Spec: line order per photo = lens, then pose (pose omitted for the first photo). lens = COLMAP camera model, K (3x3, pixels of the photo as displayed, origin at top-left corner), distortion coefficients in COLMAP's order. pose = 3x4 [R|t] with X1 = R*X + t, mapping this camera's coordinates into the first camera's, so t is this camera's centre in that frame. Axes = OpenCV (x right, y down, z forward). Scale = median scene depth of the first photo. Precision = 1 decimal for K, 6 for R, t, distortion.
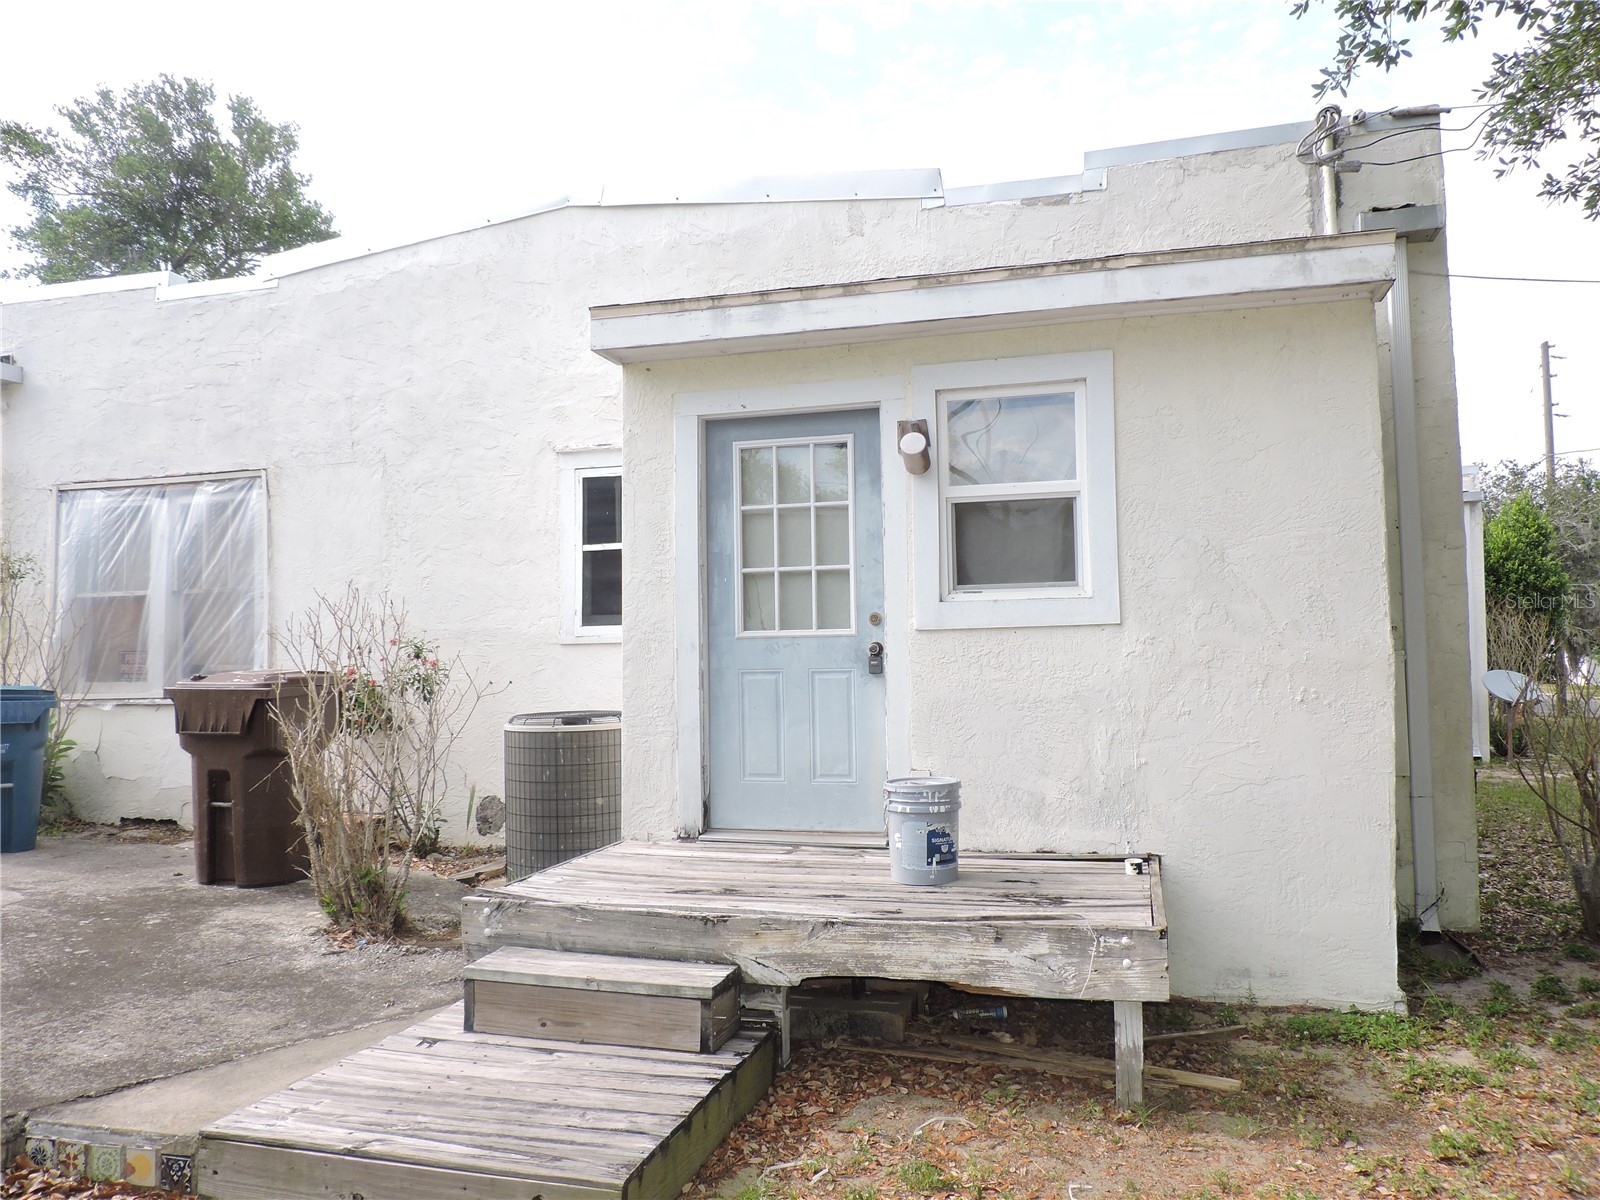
lens RADIAL K [[1148.3, 0, 801.8], [0, 1148.3, 605.1], [0, 0, 1]] dist [-0.022682, 0.005452]
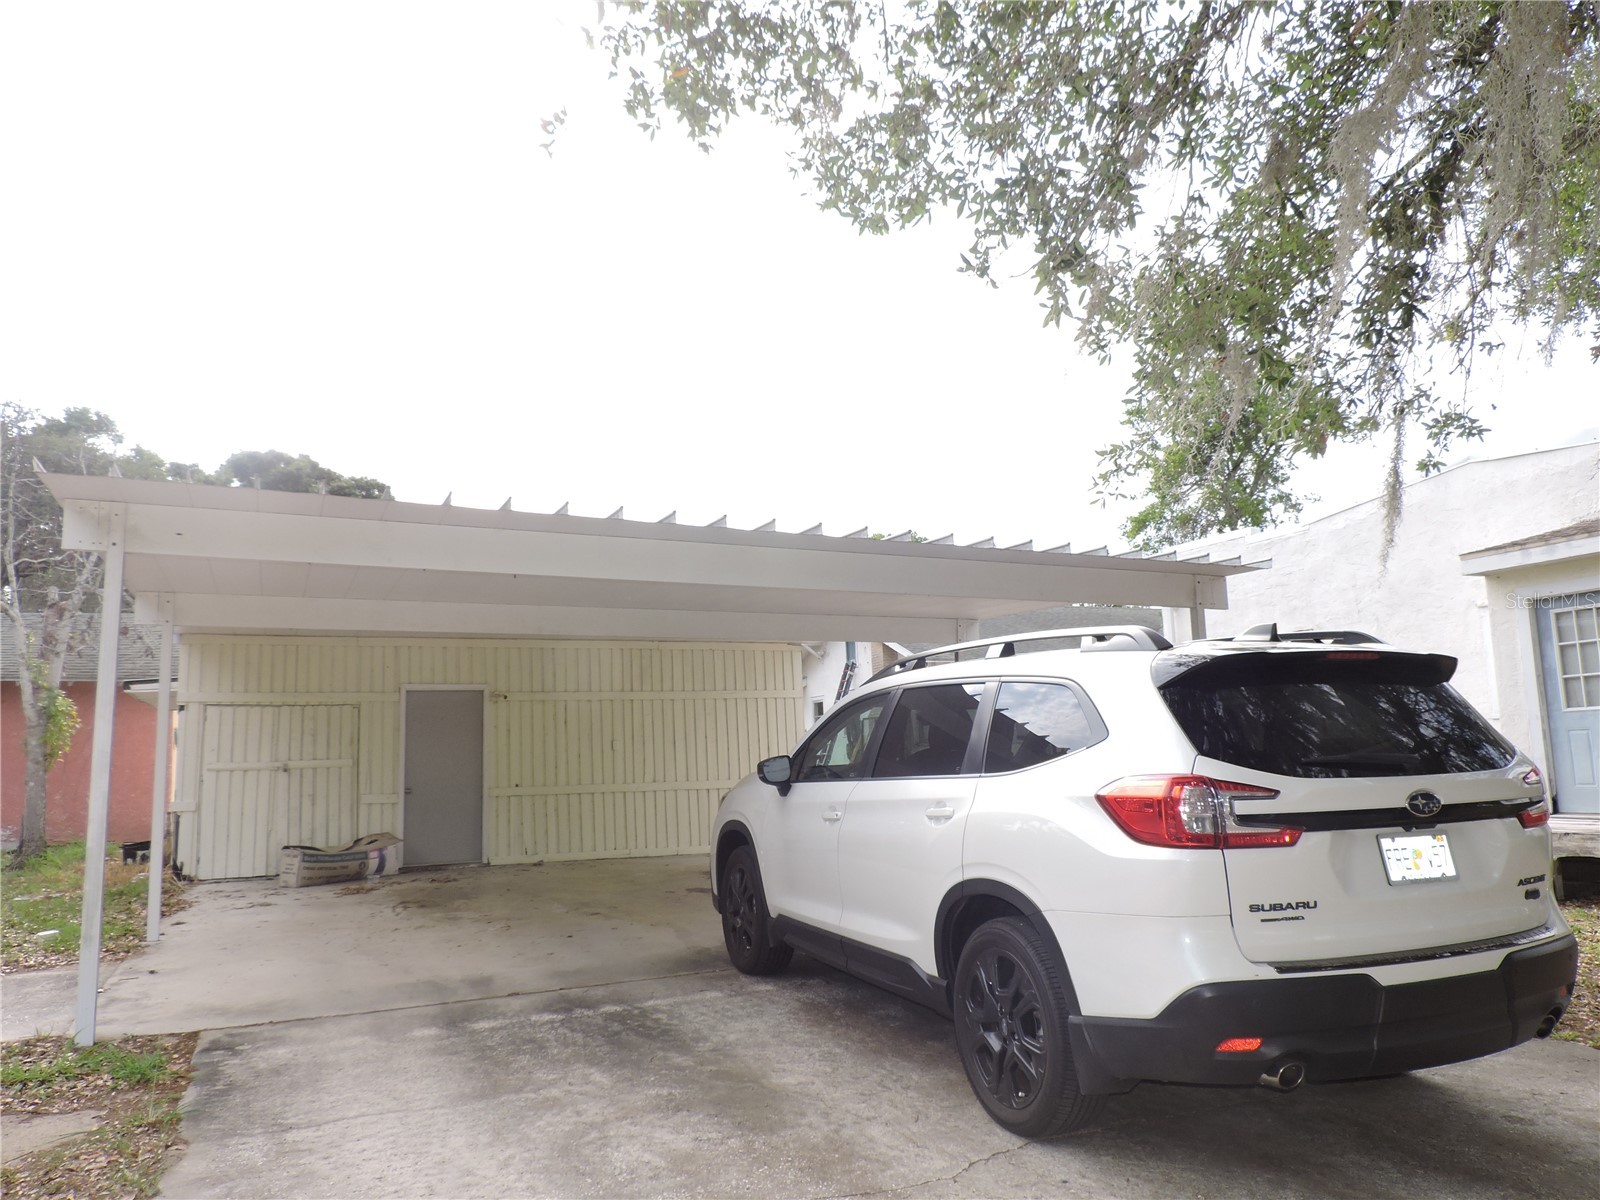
lens RADIAL K [[1148.3, 0, 804.7], [0, 1148.3, 603.8], [0, 0, 1]] dist [-0.022682, 0.005452]
pose [[0.647963, -0.112904, -0.753257, 0.567515], [0.055399, 0.993319, -0.101231, -0.028439], [0.759655, 0.023865, 0.649889, -1.184030]]
